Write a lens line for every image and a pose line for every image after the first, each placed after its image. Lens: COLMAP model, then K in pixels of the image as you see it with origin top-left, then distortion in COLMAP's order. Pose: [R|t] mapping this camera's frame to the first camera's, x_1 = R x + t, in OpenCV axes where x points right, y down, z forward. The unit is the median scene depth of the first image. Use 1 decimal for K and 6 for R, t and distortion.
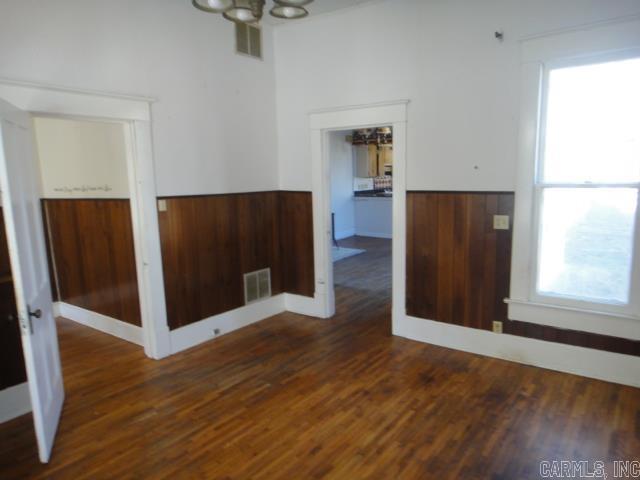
lens RADIAL K [[444.5, 0, 320.0], [0, 444.5, 240.0], [0, 0, 1]] dist [0.003668, -0.000822]
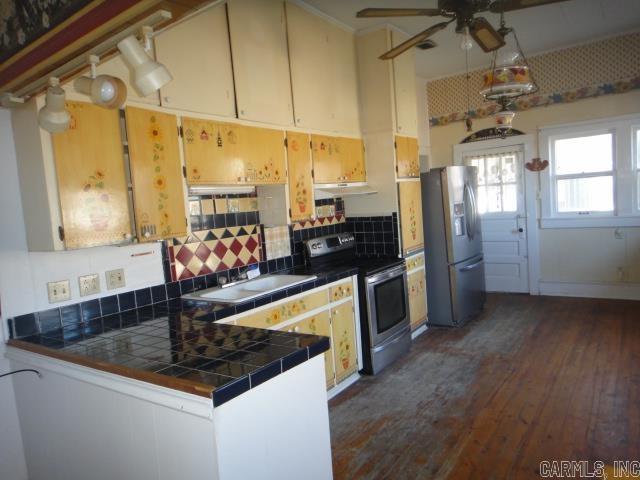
lens RADIAL K [[444.5, 0, 320.0], [0, 444.5, 240.0], [0, 0, 1]] dist [0.003668, -0.000822]
pose [[0.998718, -0.043936, 0.025133, 0.215125], [0.045902, 0.995416, -0.083903, -0.118098], [-0.021332, 0.084949, 0.996157, 0.765547]]
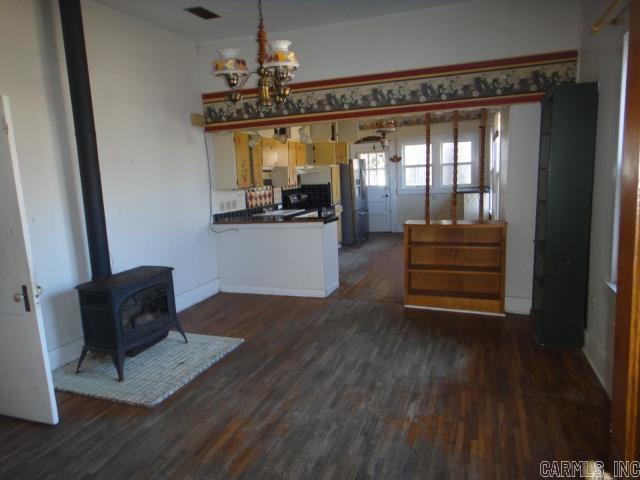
lens RADIAL K [[444.5, 0, 320.0], [0, 444.5, 240.0], [0, 0, 1]] dist [0.003668, -0.000822]
pose [[0.949993, -0.057406, 0.306948, 0.030457], [0.067714, 0.997439, -0.023028, -0.054848], [-0.304840, 0.042661, 0.951448, 0.424308]]
